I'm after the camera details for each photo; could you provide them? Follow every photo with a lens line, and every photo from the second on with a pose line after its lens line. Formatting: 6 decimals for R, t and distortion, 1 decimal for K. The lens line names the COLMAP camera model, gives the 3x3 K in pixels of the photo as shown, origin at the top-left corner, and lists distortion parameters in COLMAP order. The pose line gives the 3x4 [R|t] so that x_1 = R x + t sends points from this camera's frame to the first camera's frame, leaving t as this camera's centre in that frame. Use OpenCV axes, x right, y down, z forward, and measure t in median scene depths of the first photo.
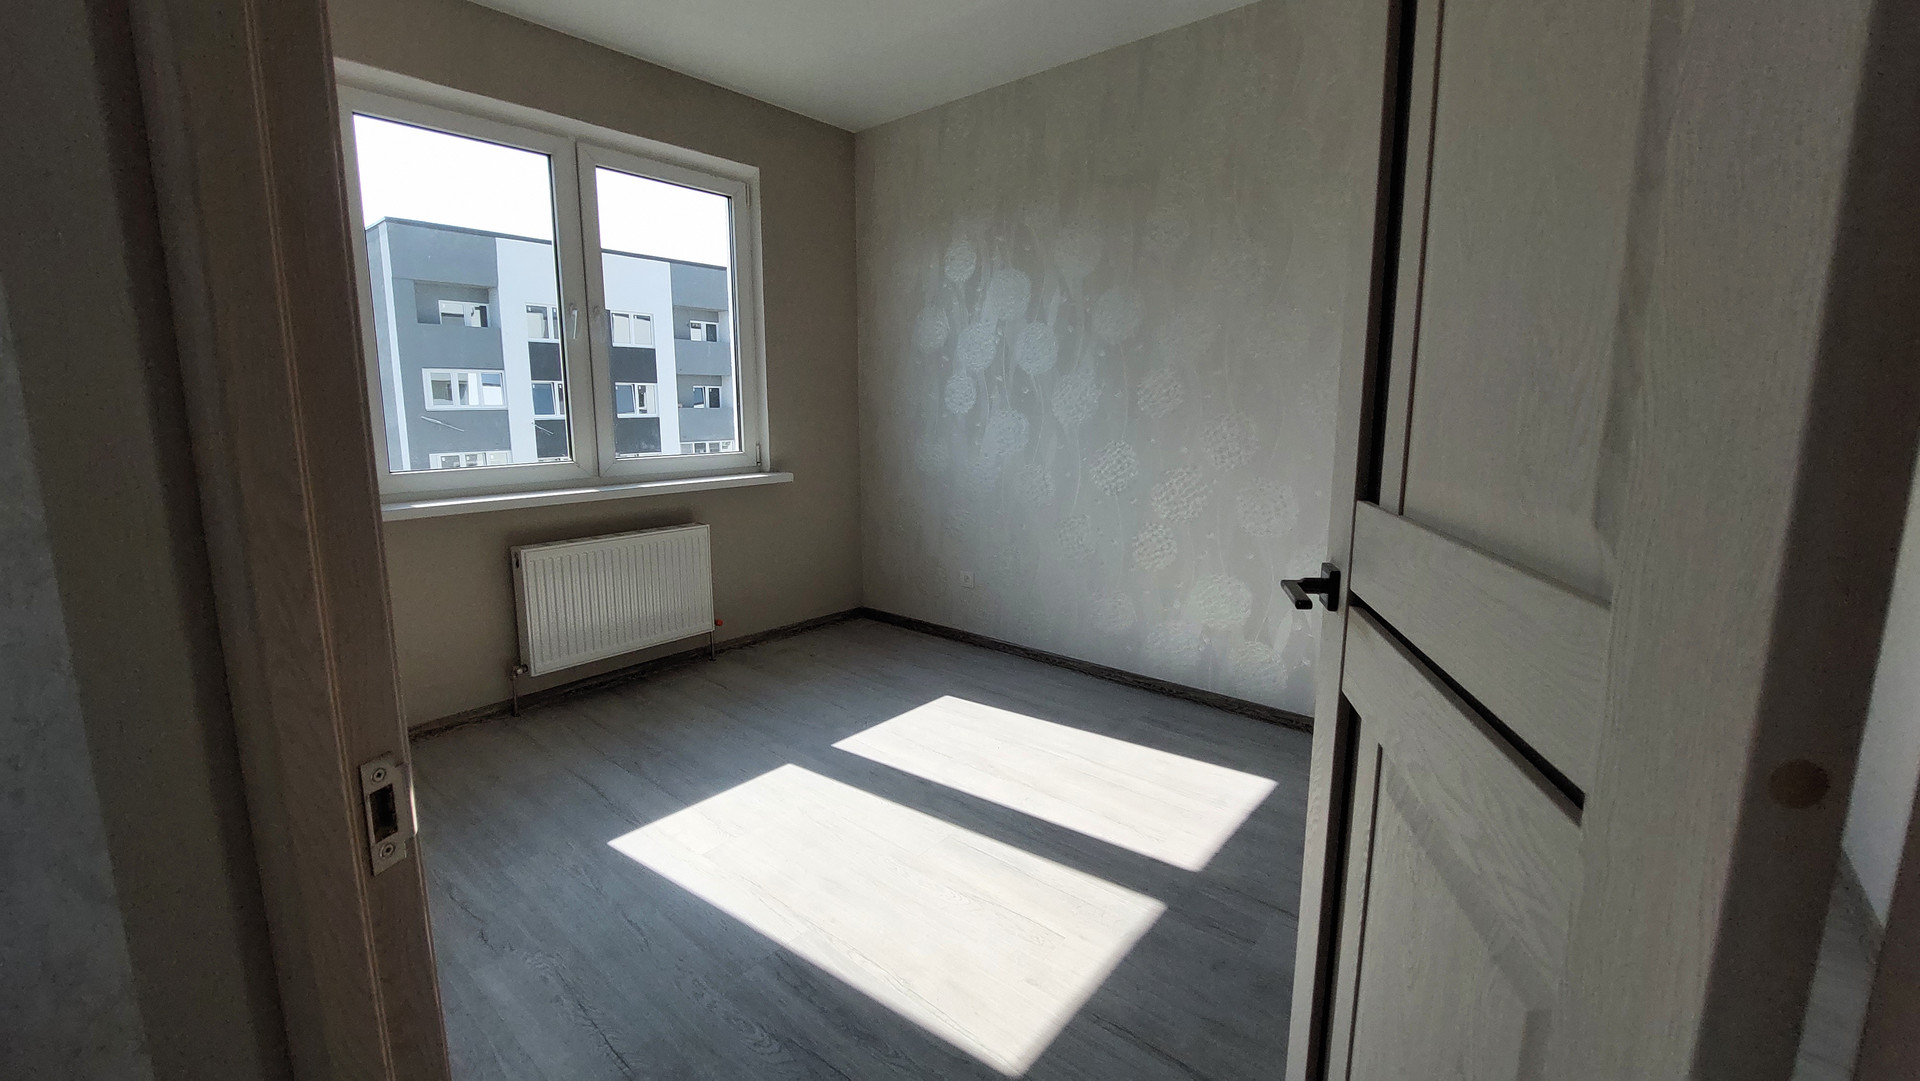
lens RADIAL K [[761.6, 0, 958.7], [0, 761.6, 519.8], [0, 0, 1]] dist [-0.018620, -0.000108]
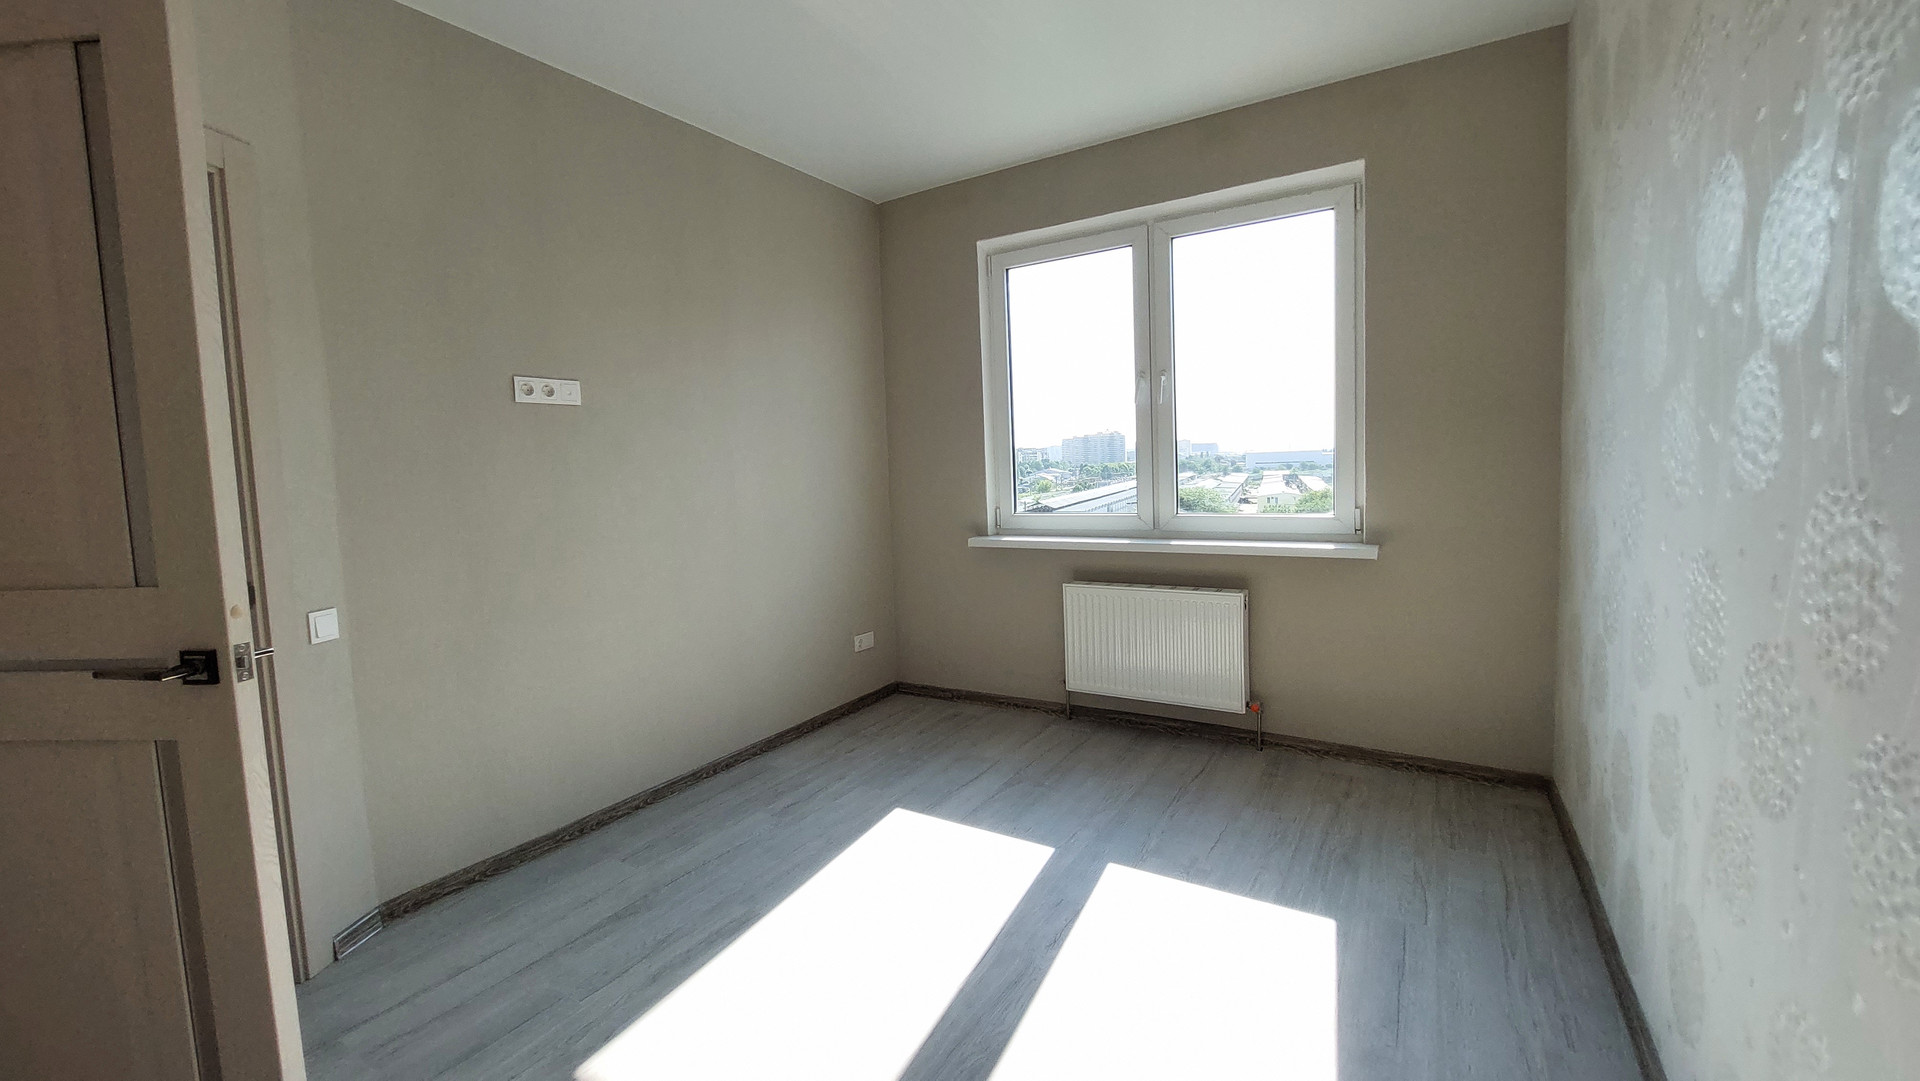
lens RADIAL K [[761.6, 0, 958.7], [0, 761.6, 519.8], [0, 0, 1]] dist [-0.018620, -0.000108]
pose [[0.145858, 0.070467, -0.986793, 0.553128], [-0.113019, 0.992117, 0.054142, -0.100821], [0.982829, 0.103629, 0.152672, 0.587665]]
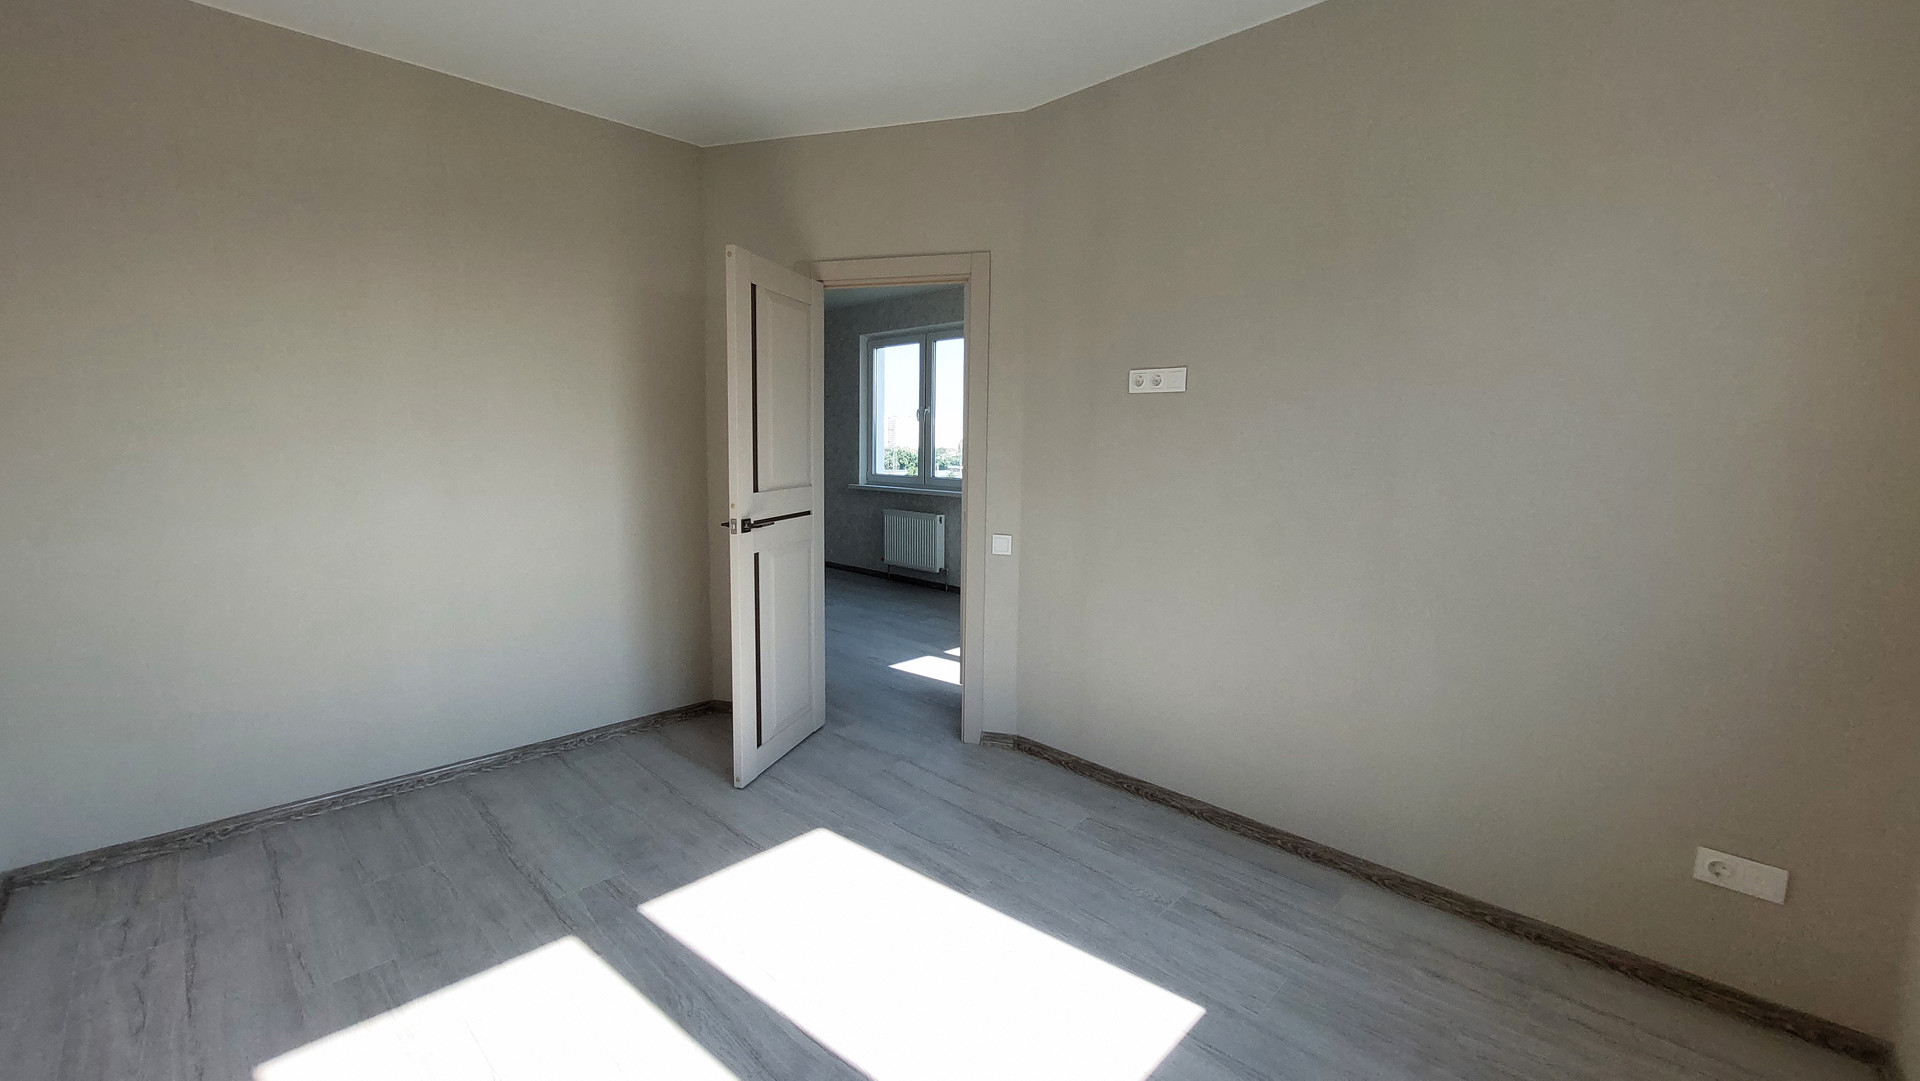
lens RADIAL K [[761.6, 0, 958.7], [0, 761.6, 519.8], [0, 0, 1]] dist [-0.018620, -0.000108]
pose [[-0.997824, -0.017699, 0.063508, -0.162087], [-0.001030, 0.967358, 0.253413, -0.210758], [-0.065921, 0.252796, -0.965271, 1.159317]]
